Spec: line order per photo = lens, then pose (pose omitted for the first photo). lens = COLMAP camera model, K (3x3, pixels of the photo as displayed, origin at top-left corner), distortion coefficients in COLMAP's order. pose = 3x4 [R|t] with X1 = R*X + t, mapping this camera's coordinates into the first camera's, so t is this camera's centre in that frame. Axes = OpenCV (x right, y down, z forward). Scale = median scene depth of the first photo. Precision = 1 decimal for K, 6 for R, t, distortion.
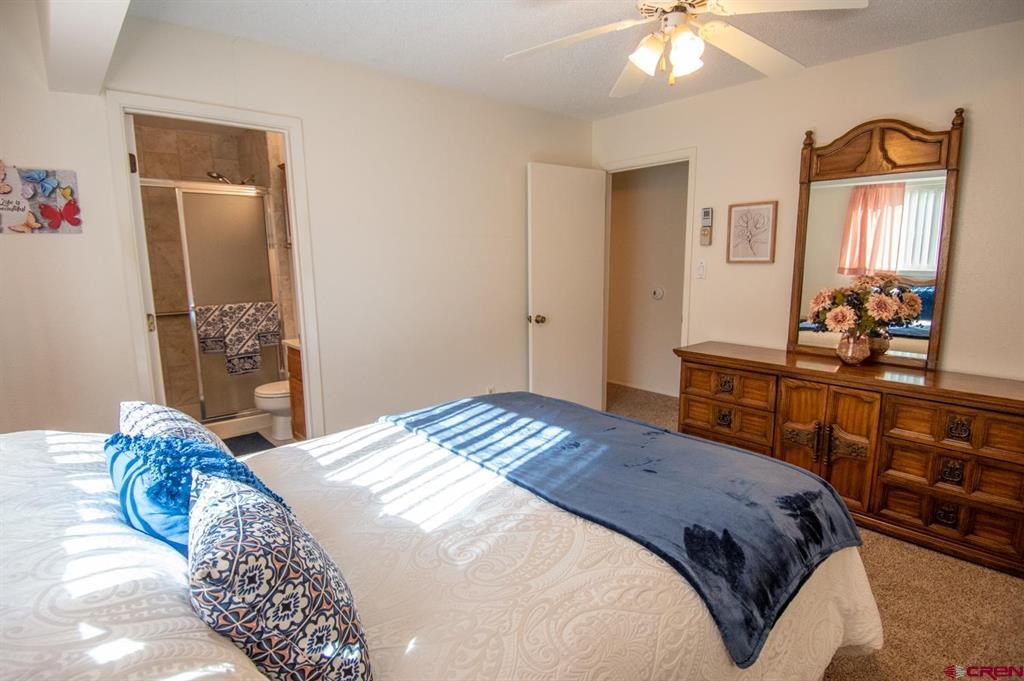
lens RADIAL K [[533.0, 0, 509.2], [0, 533.0, 334.7], [0, 0, 1]] dist [0.002931, -0.001012]
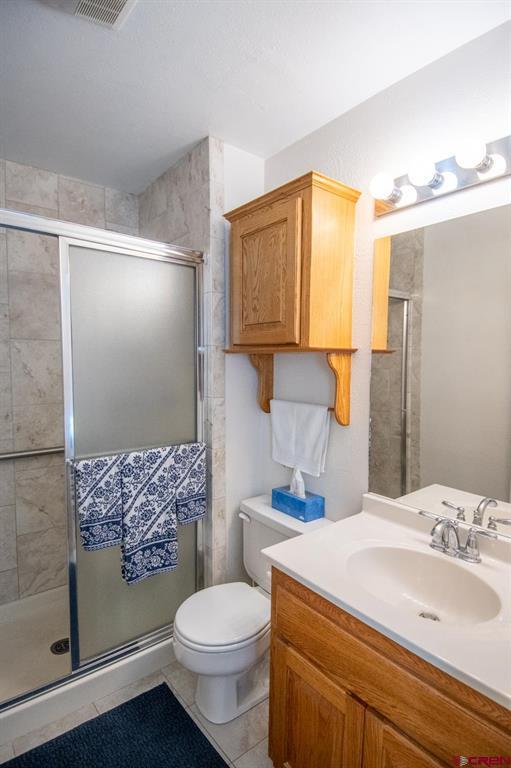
lens RADIAL K [[399.8, 0, 256.5], [0, 399.8, 389.1], [0, 0, 1]] dist [0.002931, -0.001012]
pose [[0.998896, 0.026822, -0.038558, -0.376437], [-0.030096, 0.995753, -0.087009, -0.086675], [0.036060, 0.088073, 0.995461, 0.576816]]
